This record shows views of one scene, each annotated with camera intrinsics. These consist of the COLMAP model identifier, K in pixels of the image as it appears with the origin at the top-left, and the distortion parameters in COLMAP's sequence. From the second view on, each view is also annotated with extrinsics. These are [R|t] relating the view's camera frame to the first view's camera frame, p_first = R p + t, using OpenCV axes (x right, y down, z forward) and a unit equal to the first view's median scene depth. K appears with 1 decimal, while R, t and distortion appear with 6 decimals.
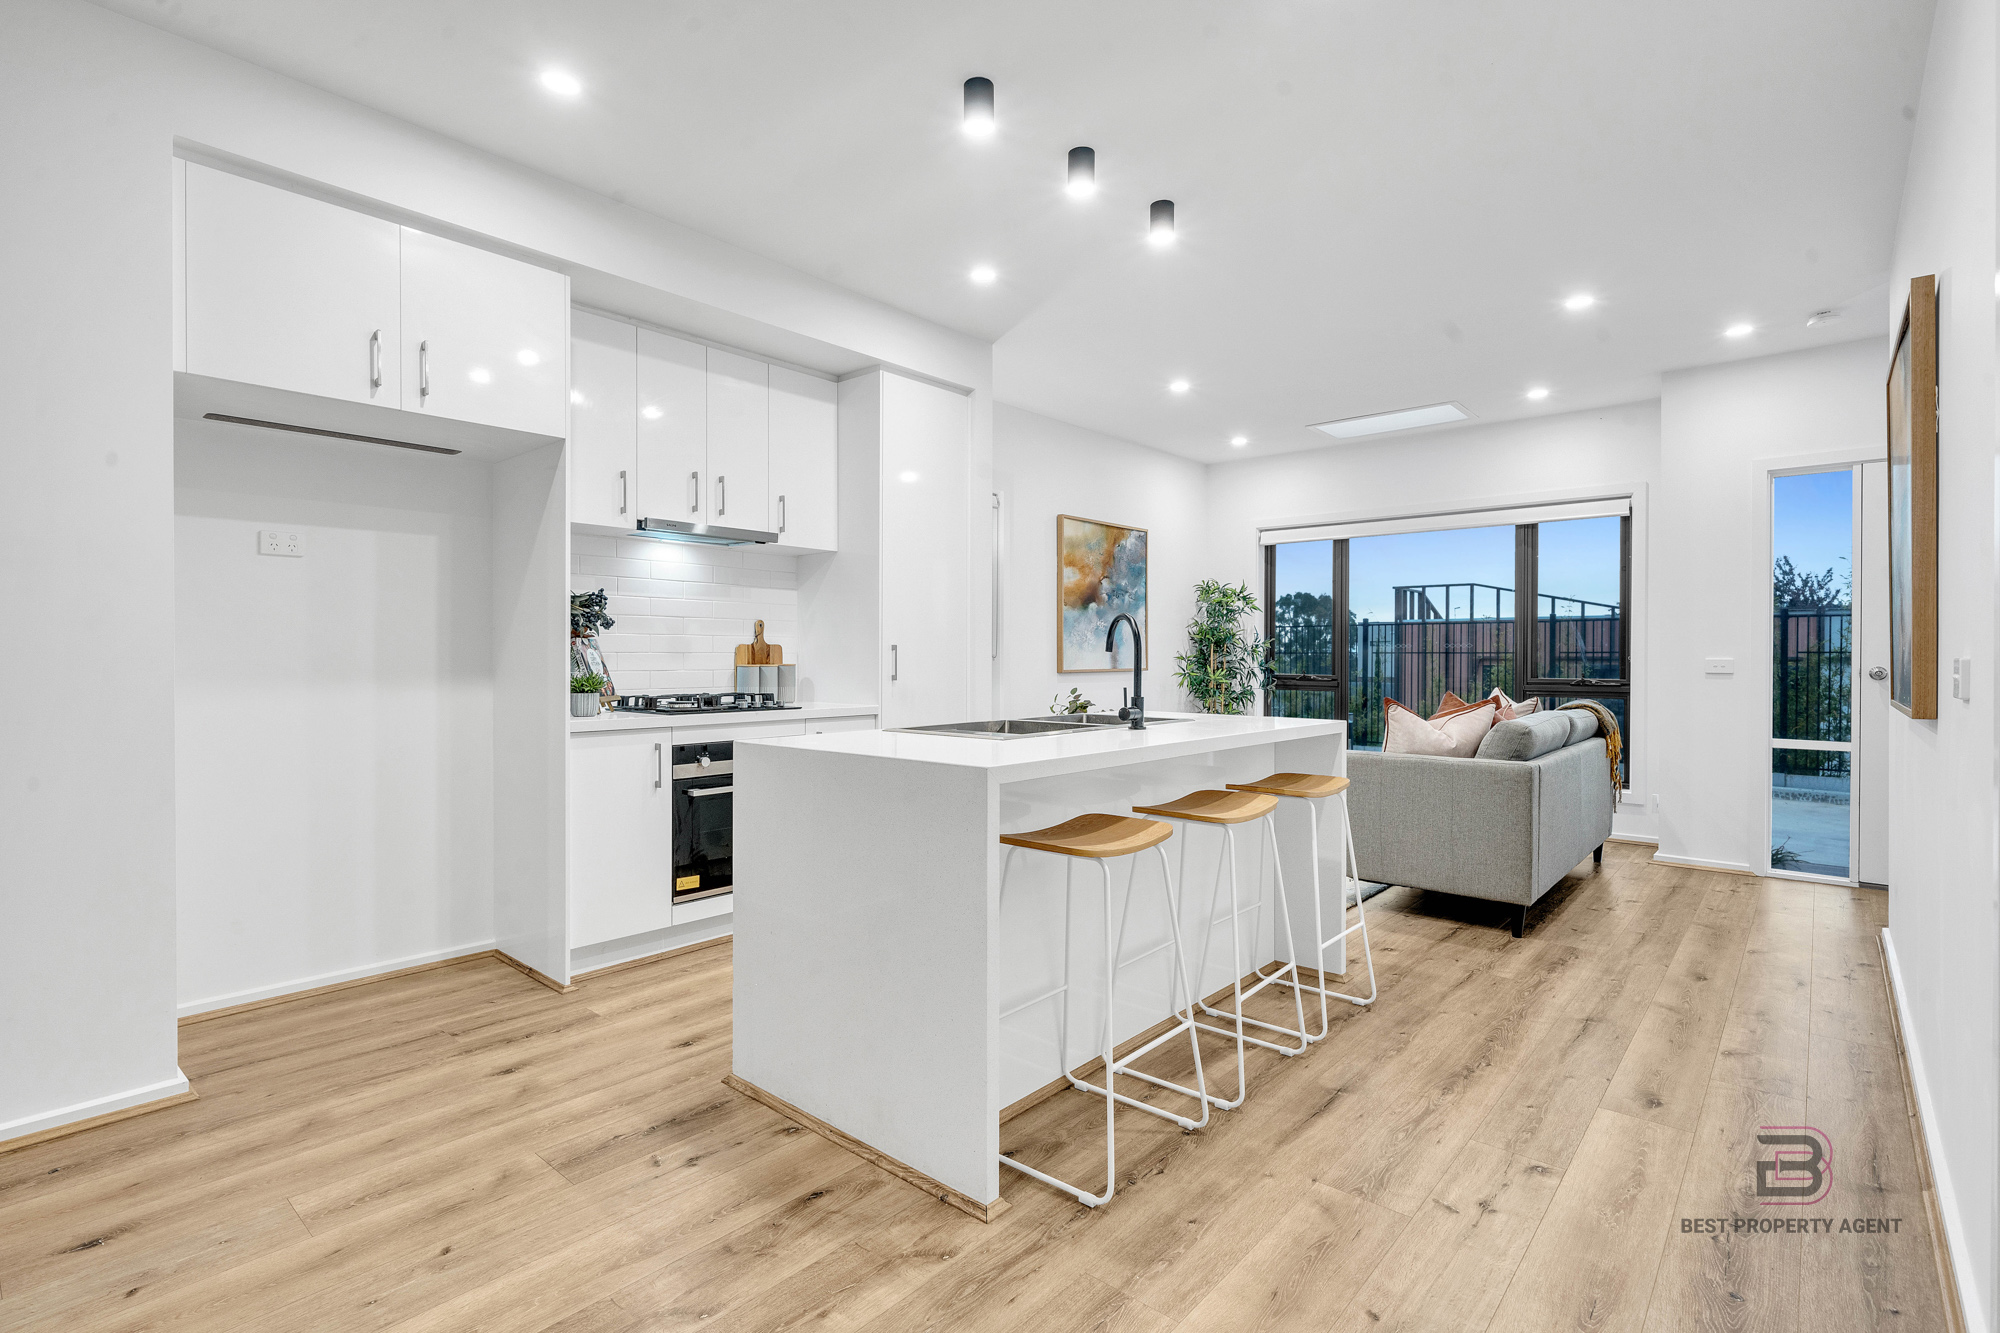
lens RADIAL K [[940.1, 0, 1000.0], [0, 940.1, 666.5], [0, 0, 1]] dist [0.001403, -0.000356]
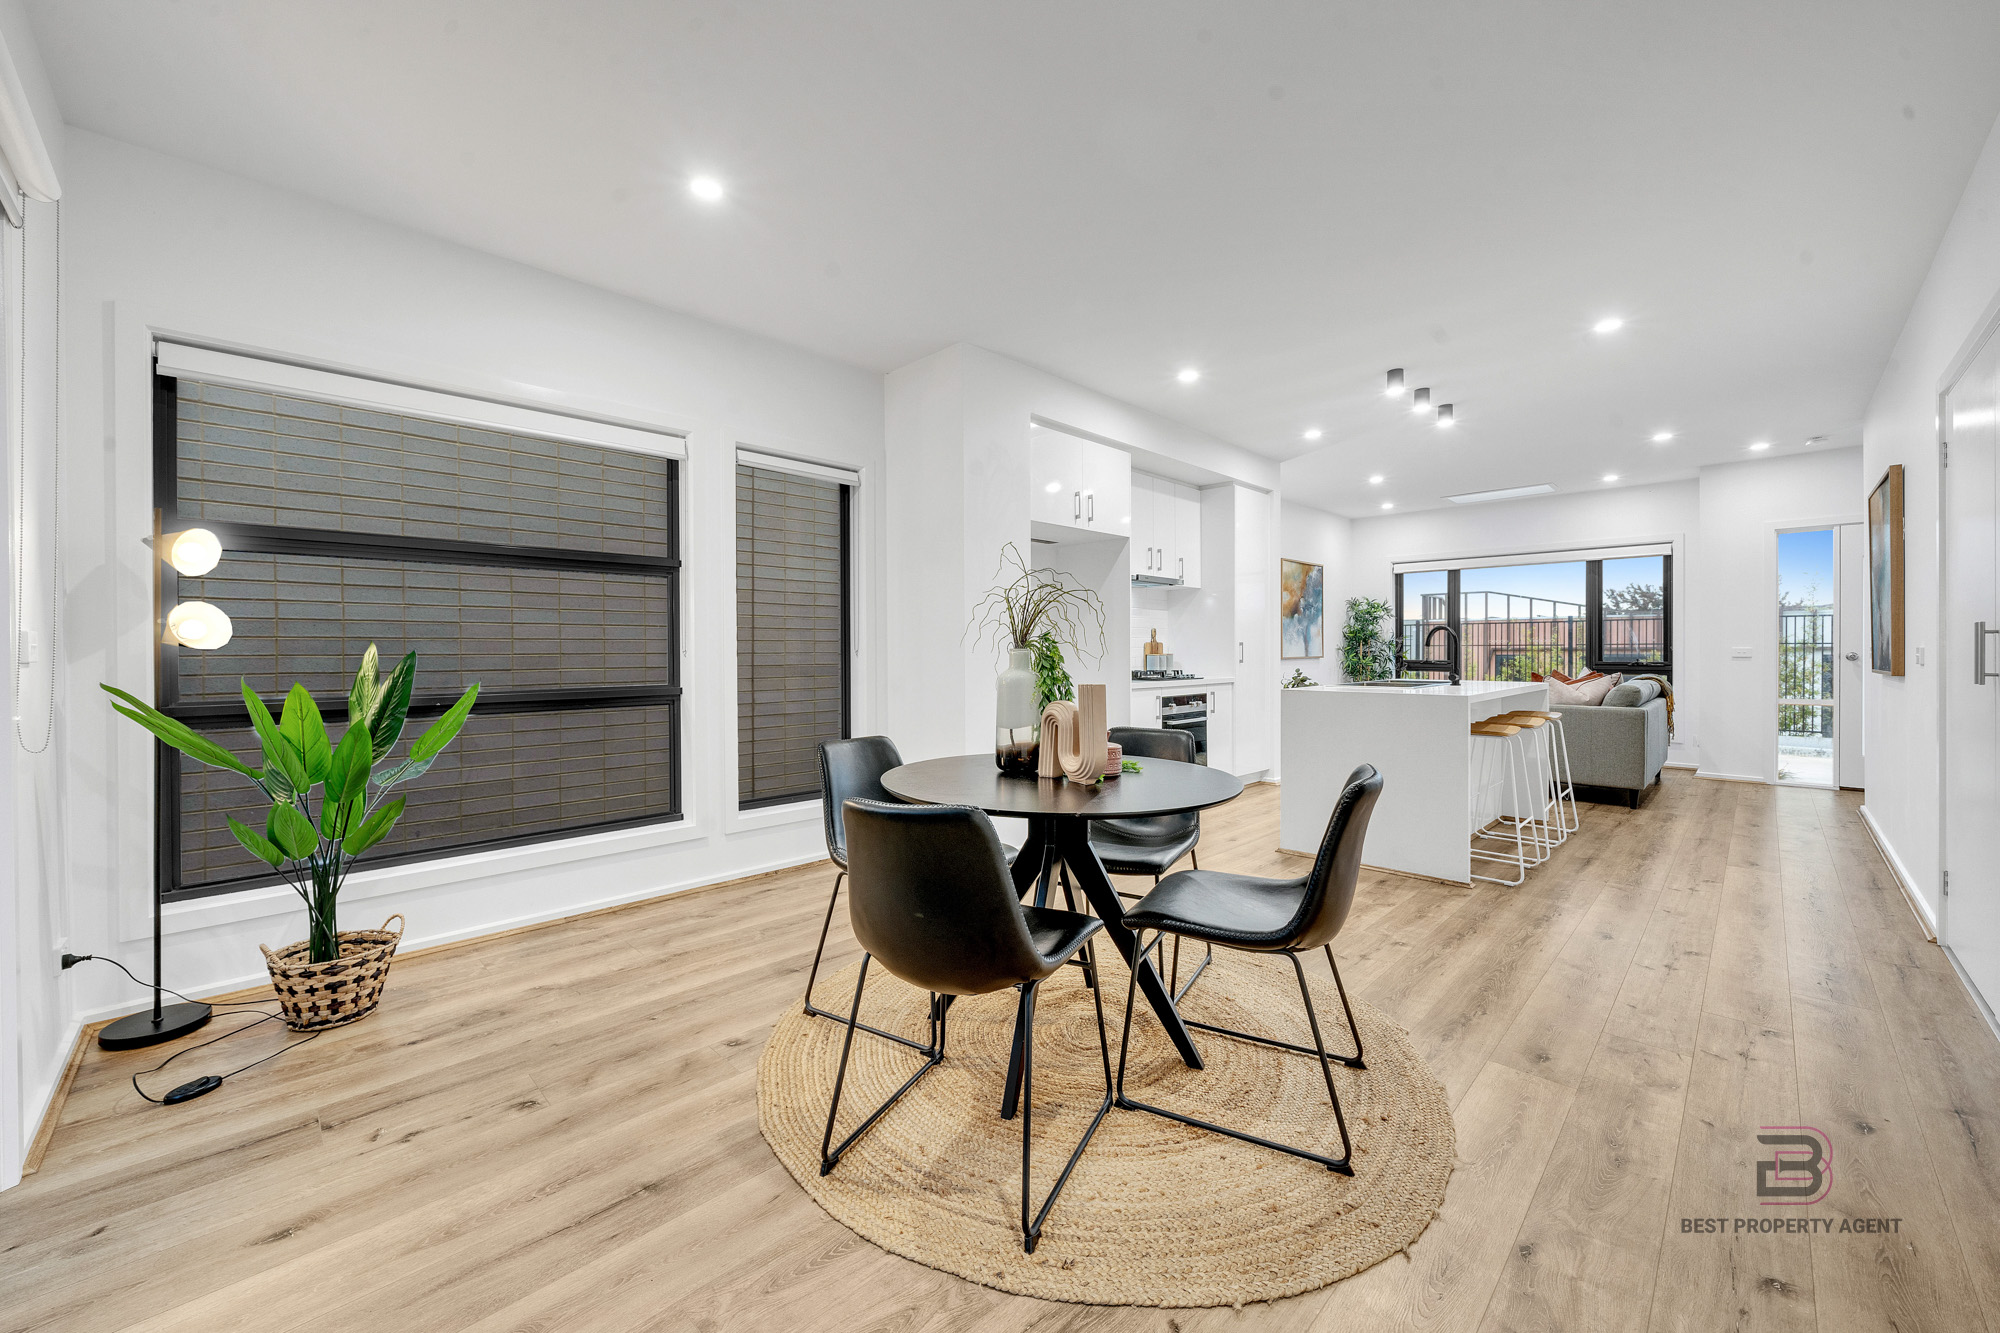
lens RADIAL K [[766.6, 0, 982.8], [0, 766.6, 653.5], [0, 0, 1]] dist [-0.001109, -0.000220]
pose [[0.997044, -0.004754, -0.076687, -0.465257], [0.004240, 0.999967, -0.006870, 0.005372], [0.076717, 0.006525, 0.997032, -0.431853]]
